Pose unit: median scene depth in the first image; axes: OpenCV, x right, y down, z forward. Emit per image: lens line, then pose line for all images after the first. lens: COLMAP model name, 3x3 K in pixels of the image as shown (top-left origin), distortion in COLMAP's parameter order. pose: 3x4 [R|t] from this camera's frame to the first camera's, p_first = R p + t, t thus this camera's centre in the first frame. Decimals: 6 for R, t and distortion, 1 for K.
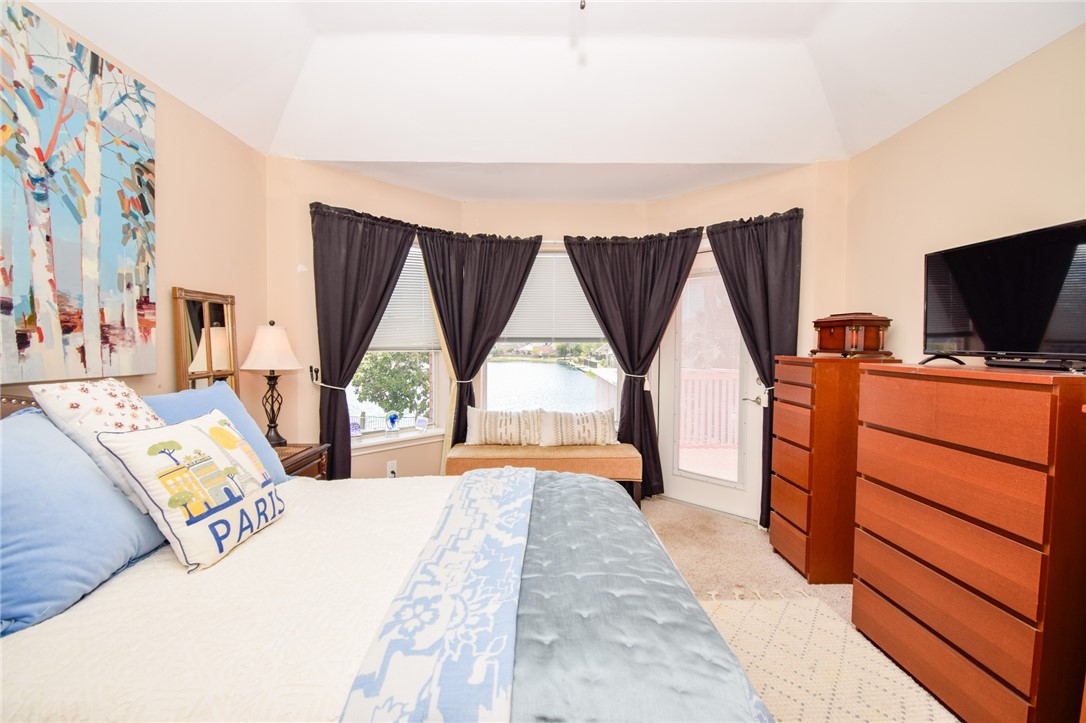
lens RADIAL K [[481.0, 0, 545.2], [0, 481.0, 361.7], [0, 0, 1]] dist [0.020971, -0.026837]
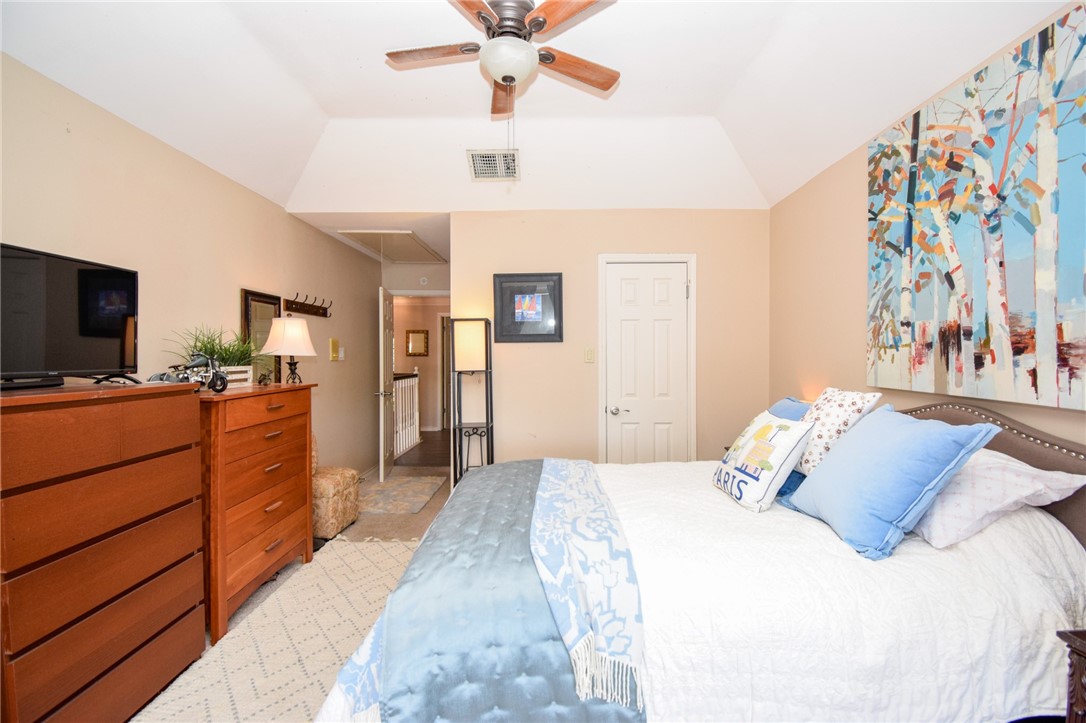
lens RADIAL K [[481.0, 0, 545.2], [0, 481.0, 361.7], [0, 0, 1]] dist [0.020971, -0.026837]
pose [[-0.999746, -0.002361, 0.022427, -0.069695], [-0.001164, 0.998579, 0.053270, -0.098280], [-0.022521, 0.053230, -0.998328, 2.033736]]
